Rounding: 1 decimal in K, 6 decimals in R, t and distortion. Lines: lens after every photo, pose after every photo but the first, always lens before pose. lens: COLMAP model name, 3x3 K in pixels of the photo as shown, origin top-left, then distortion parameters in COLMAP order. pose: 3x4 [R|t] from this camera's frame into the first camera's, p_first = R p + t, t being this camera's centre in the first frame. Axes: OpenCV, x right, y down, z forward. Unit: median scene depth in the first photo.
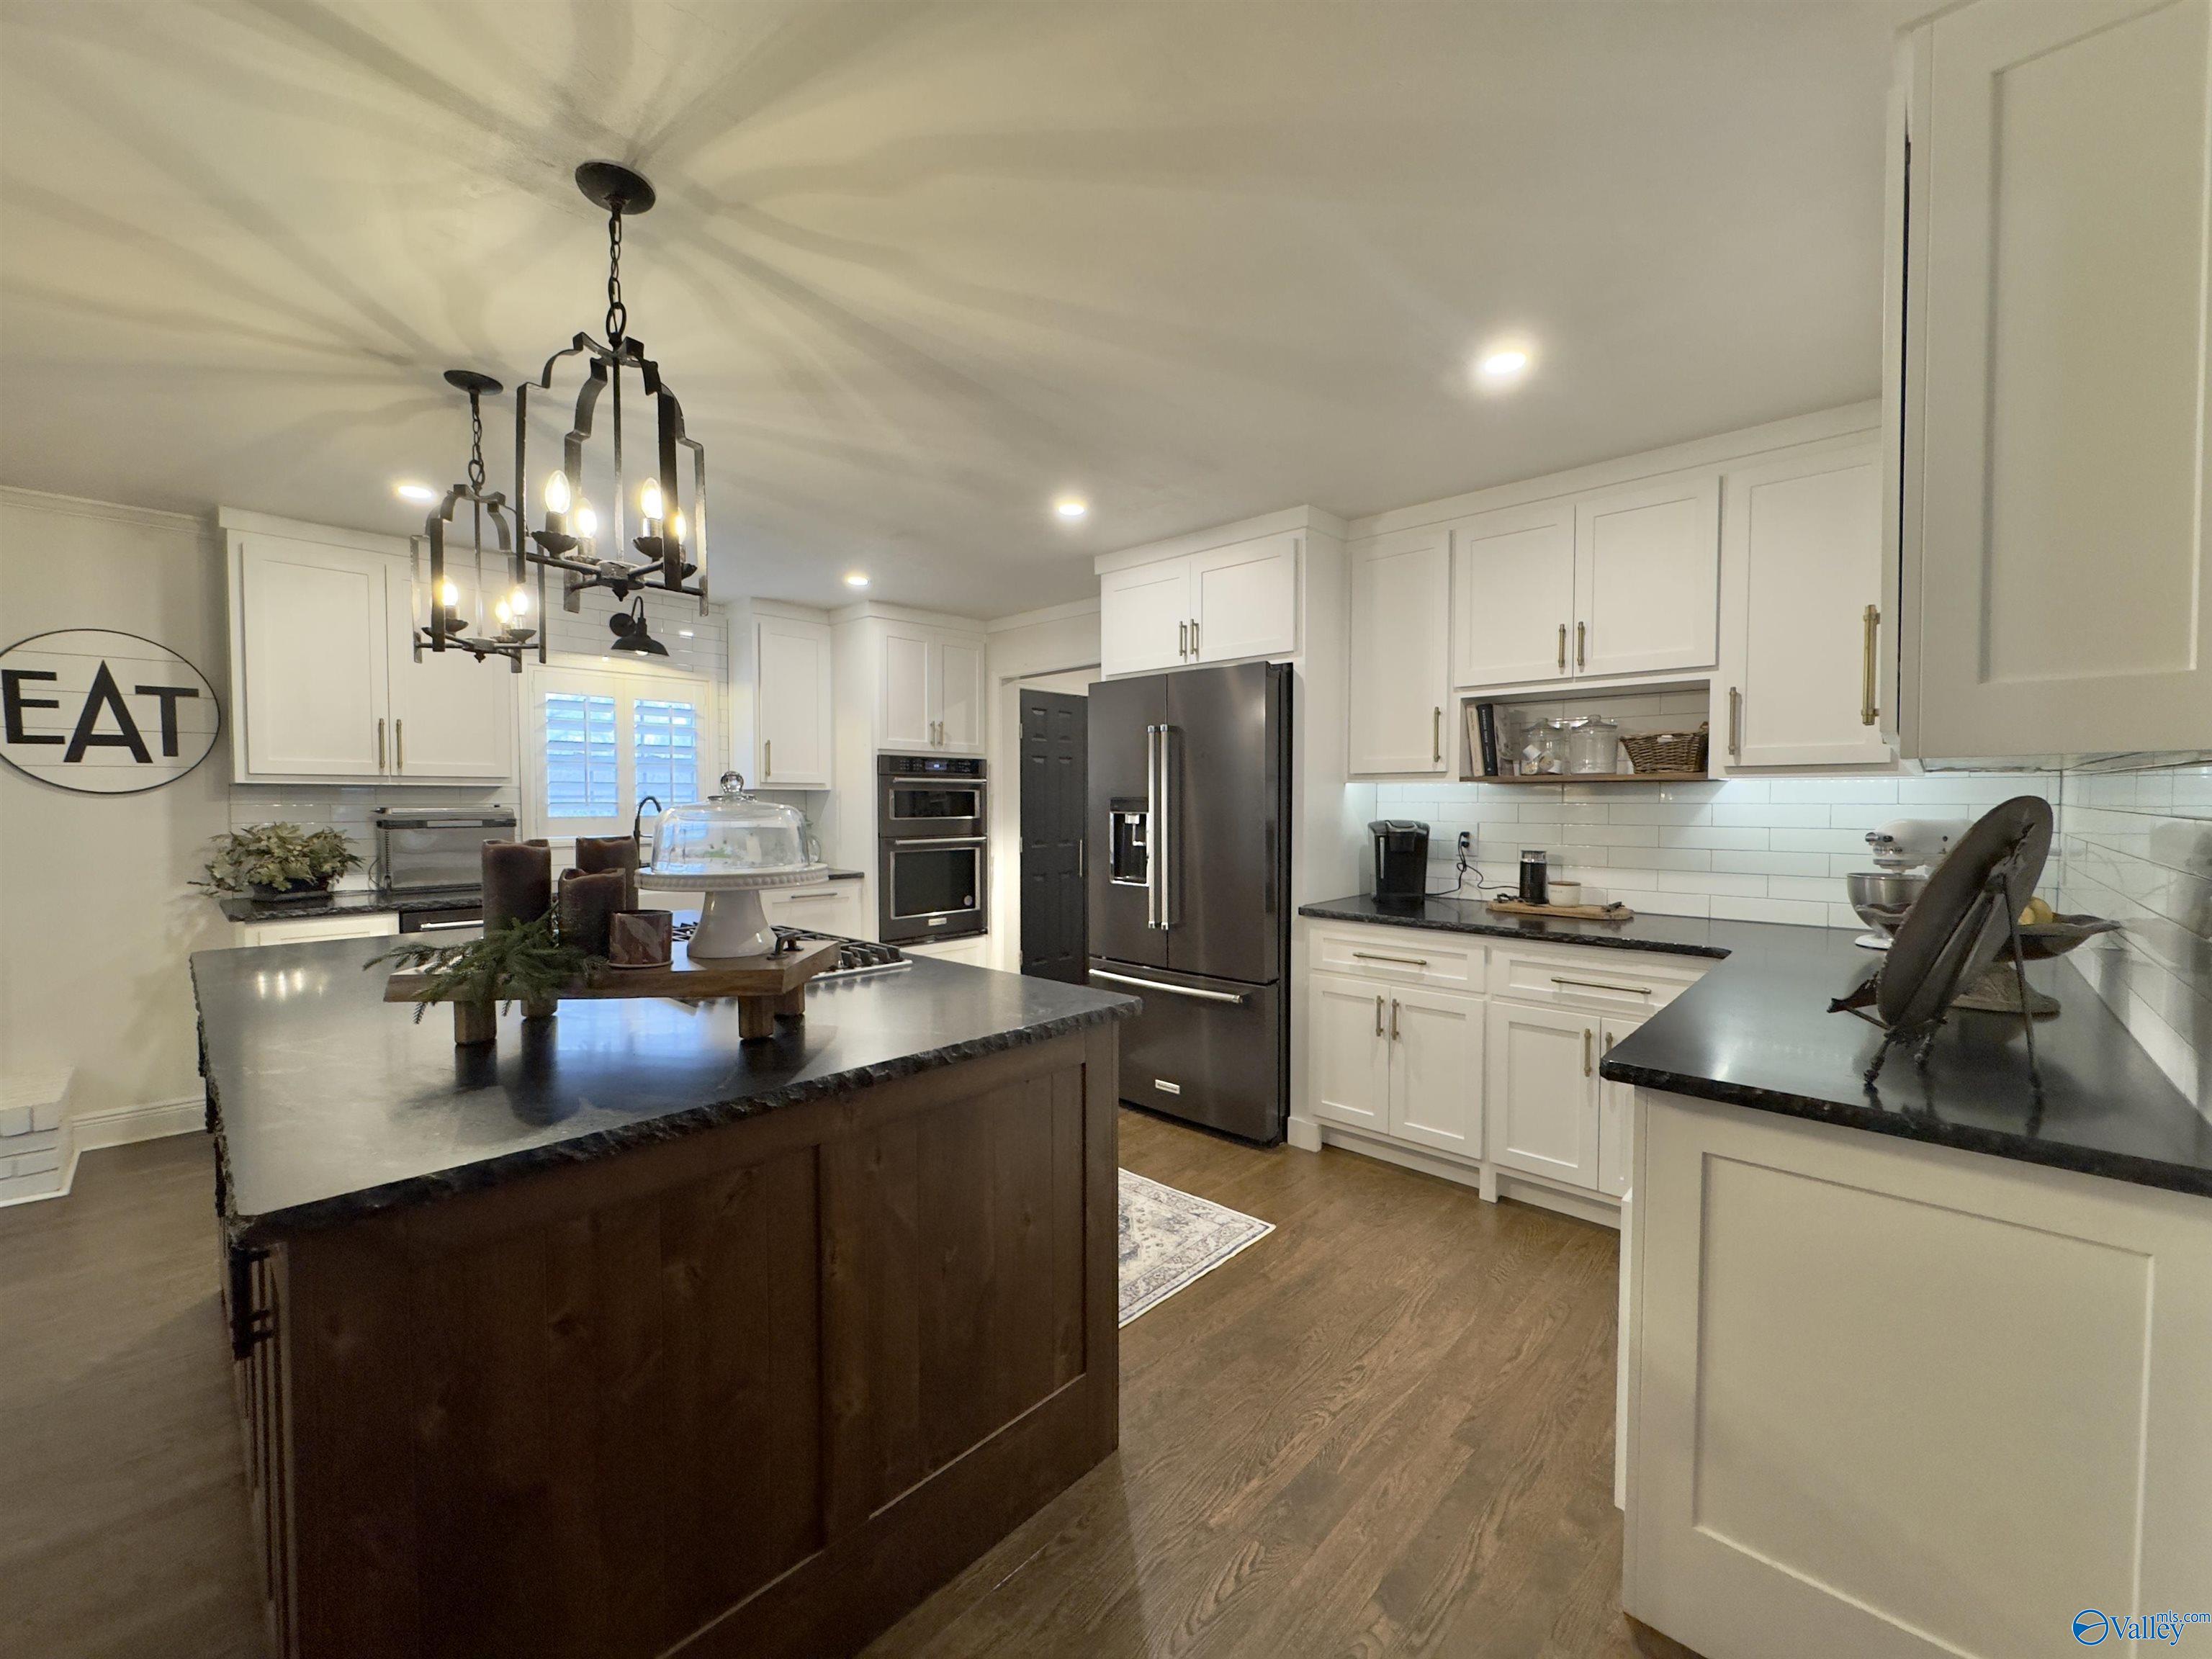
lens RADIAL K [[881.3, 0, 1104.0], [0, 881.3, 830.3], [0, 0, 1]] dist [-0.001133, -0.000117]
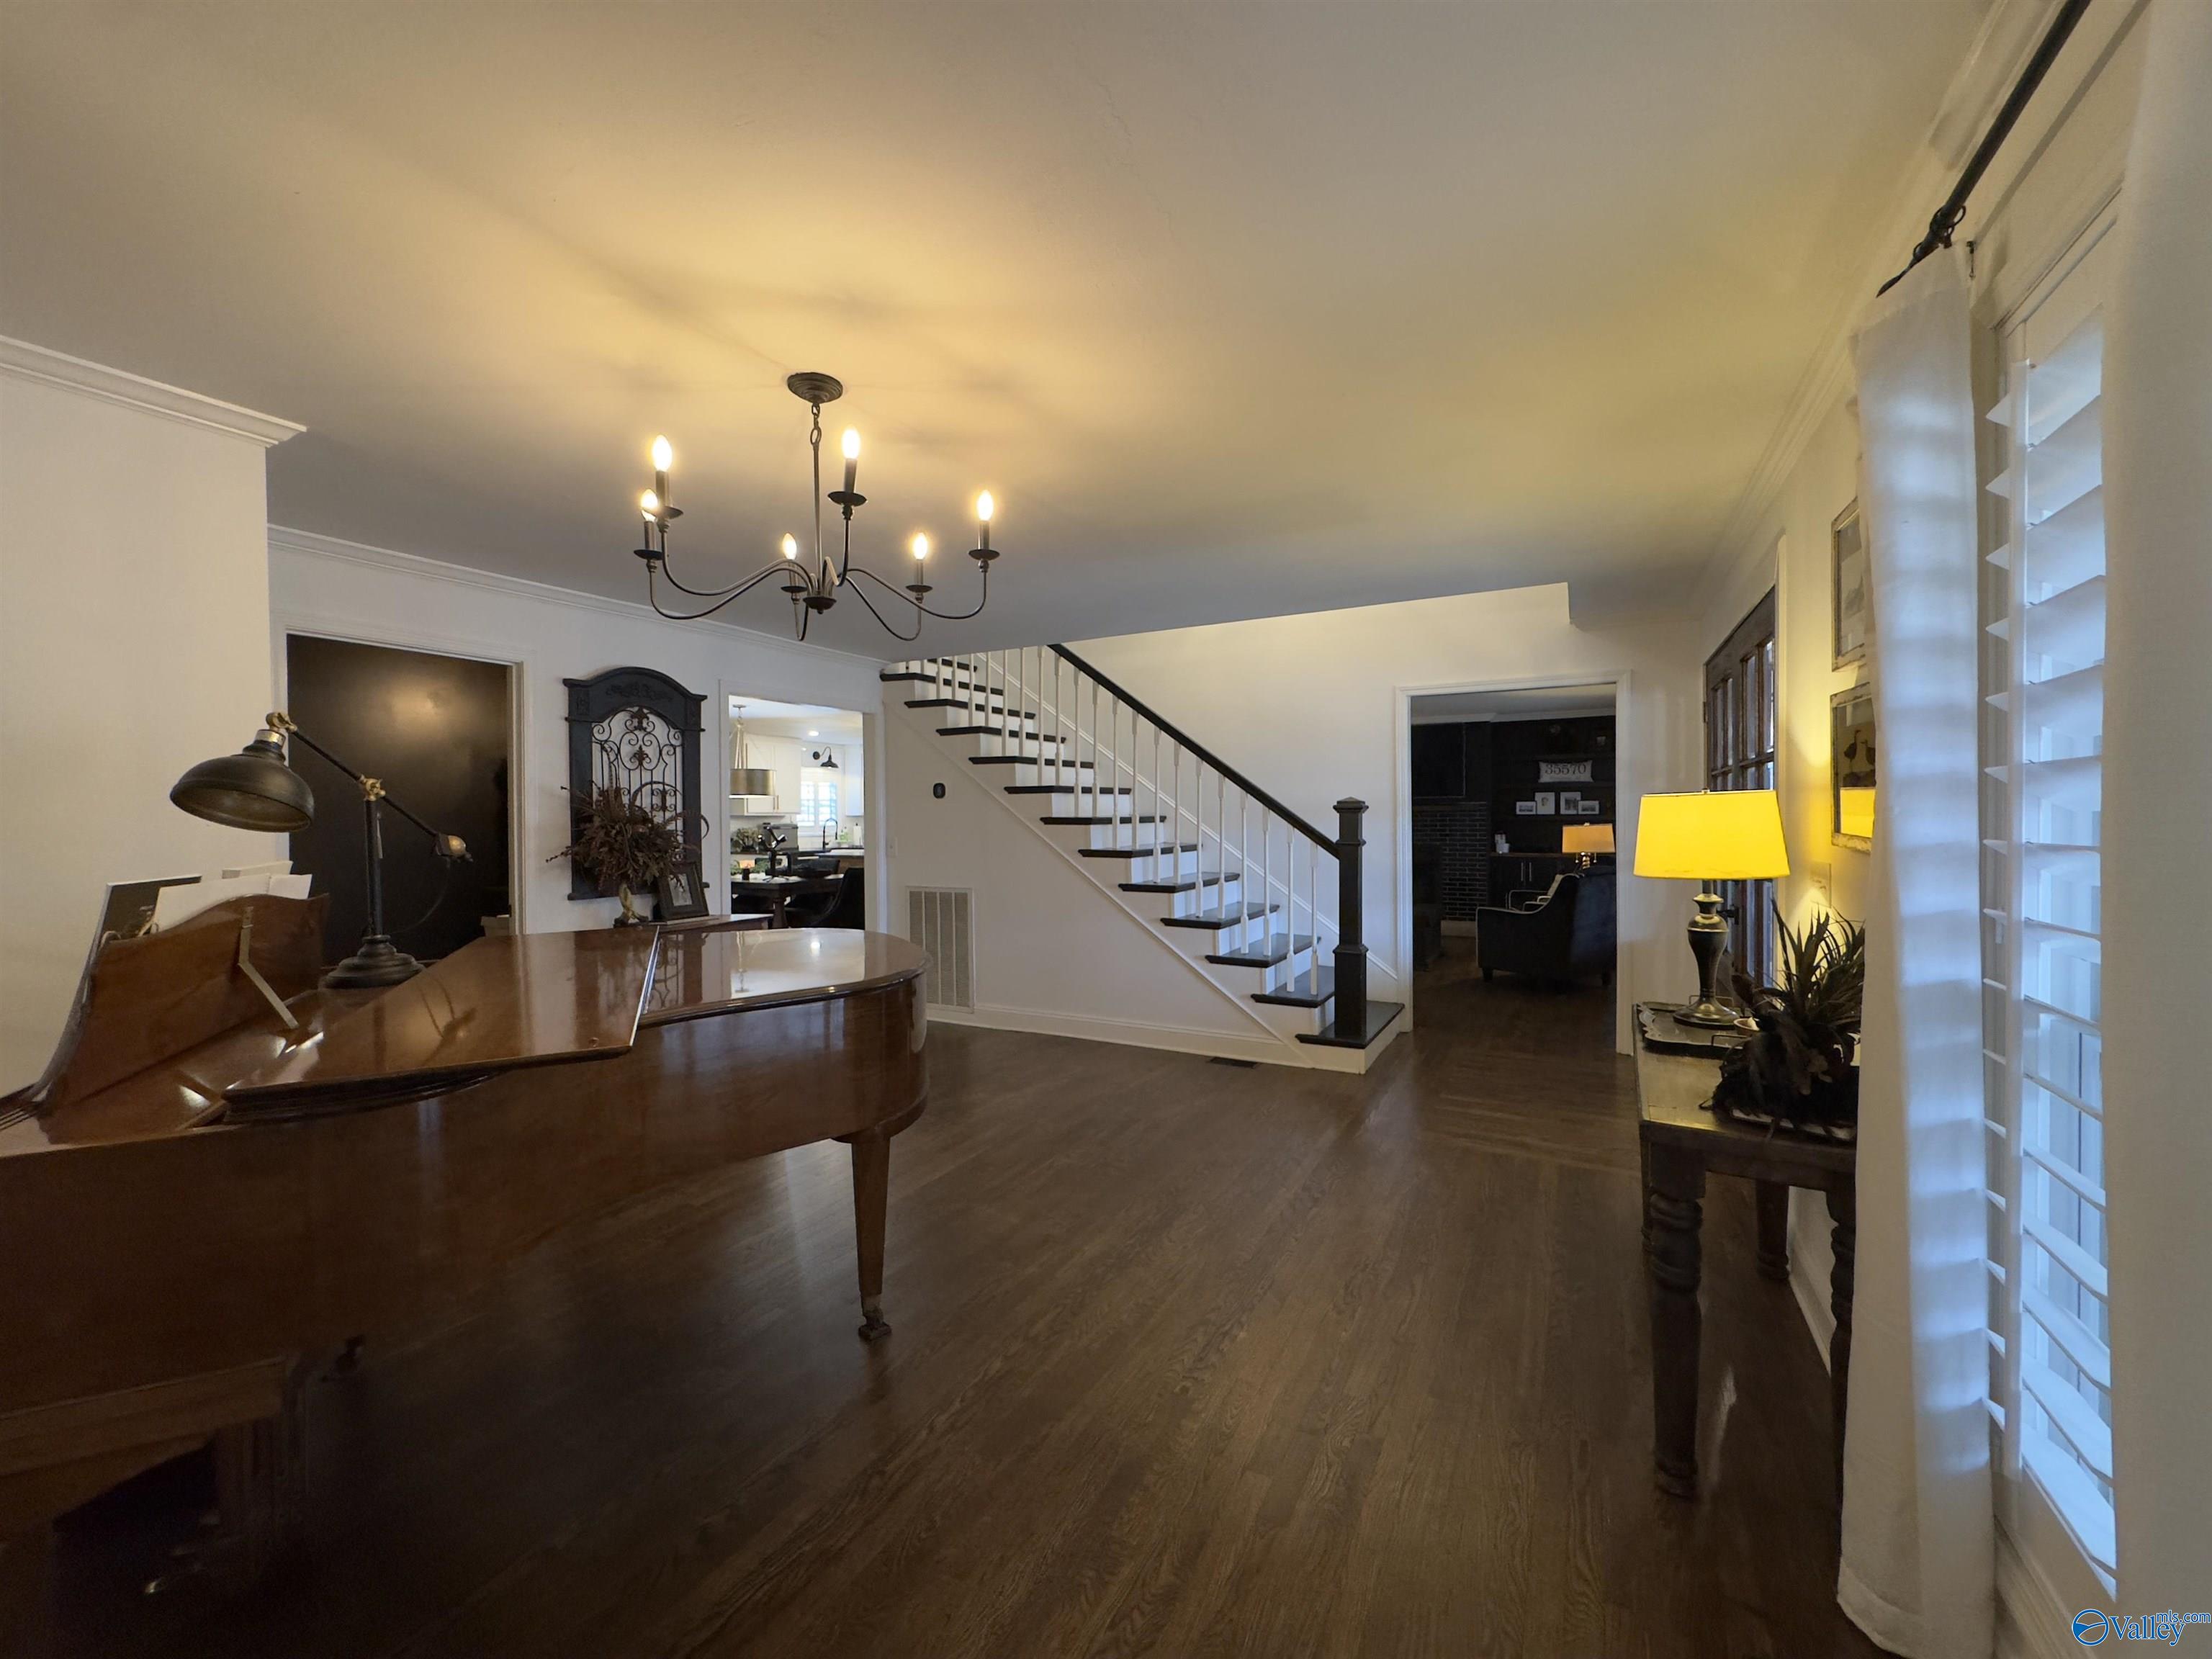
lens RADIAL K [[881.3, 0, 1099.0], [0, 881.3, 830.7], [0, 0, 1]] dist [-0.001133, -0.000117]
pose [[0.968408, -0.011197, 0.249119, -0.521874], [0.015633, 0.999752, -0.015832, 0.078156], [-0.248880, 0.019226, 0.968343, -2.570924]]
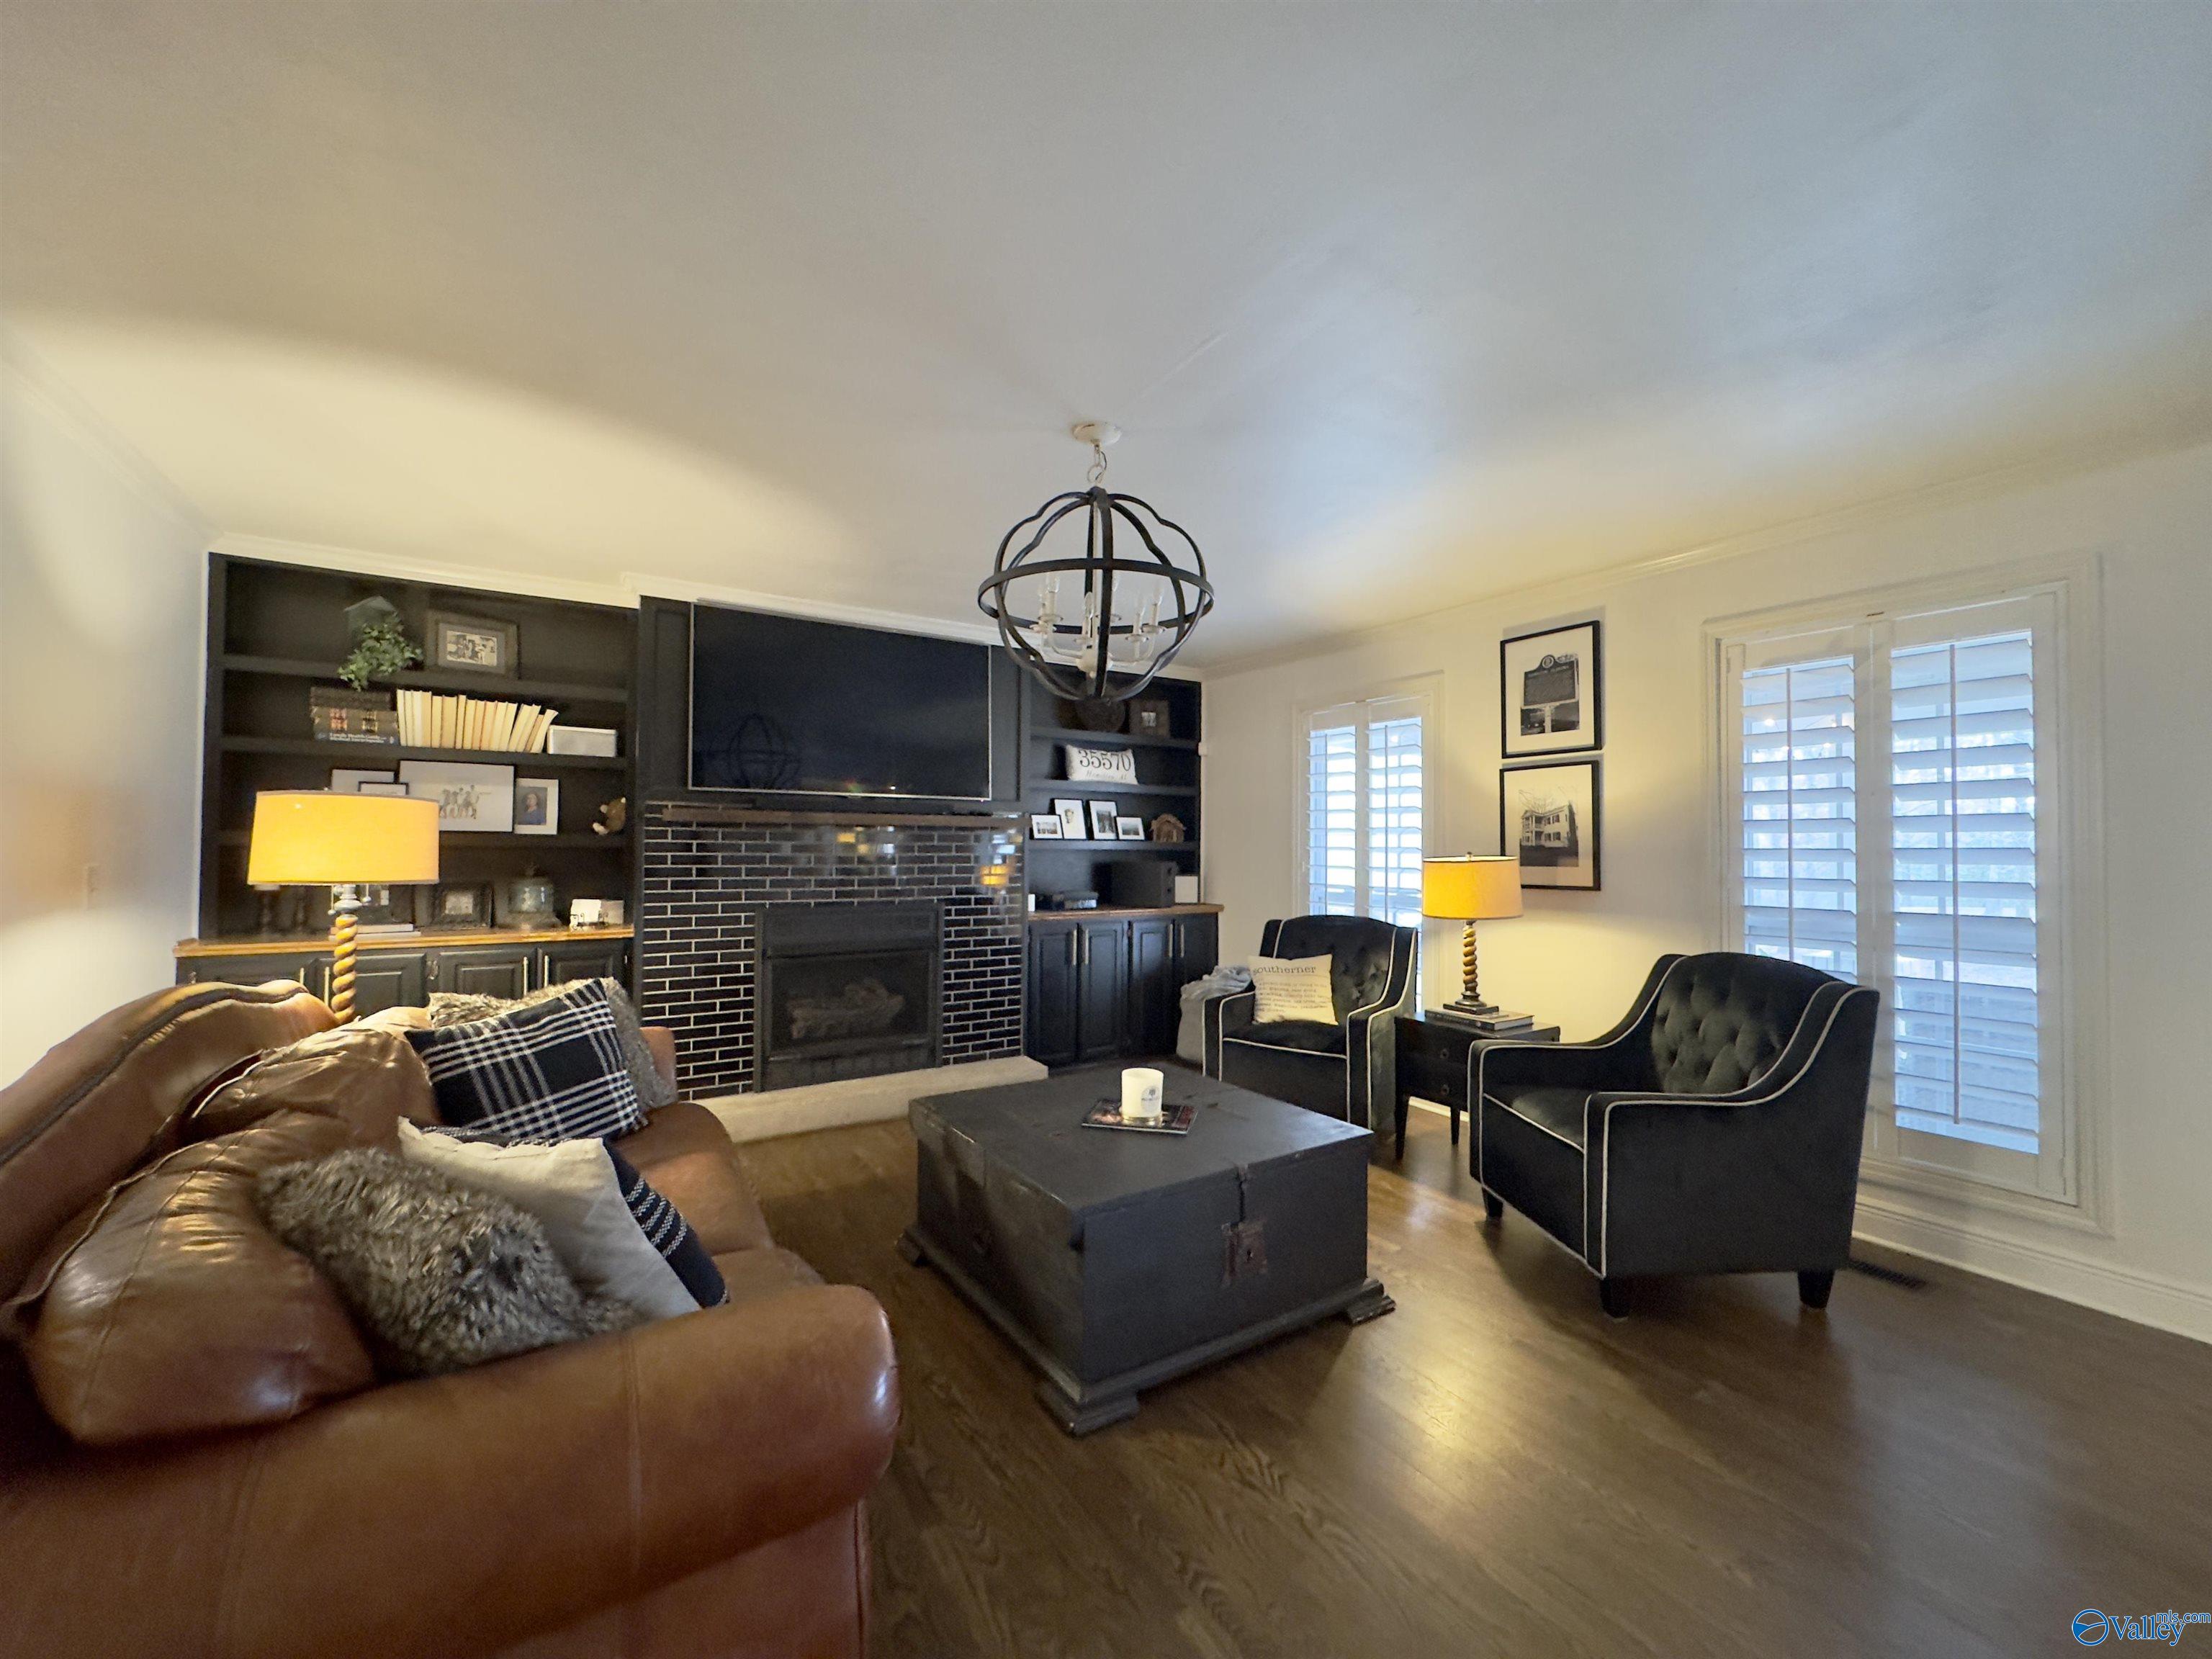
lens RADIAL K [[881.3, 0, 1097.9], [0, 881.3, 835.3], [0, 0, 1]] dist [-0.001133, -0.000117]
pose [[0.253142, 0.016106, 0.967295, 0.077364], [0.025887, 0.999391, -0.023415, 0.032739], [-0.967083, 0.030968, 0.252570, -0.567460]]
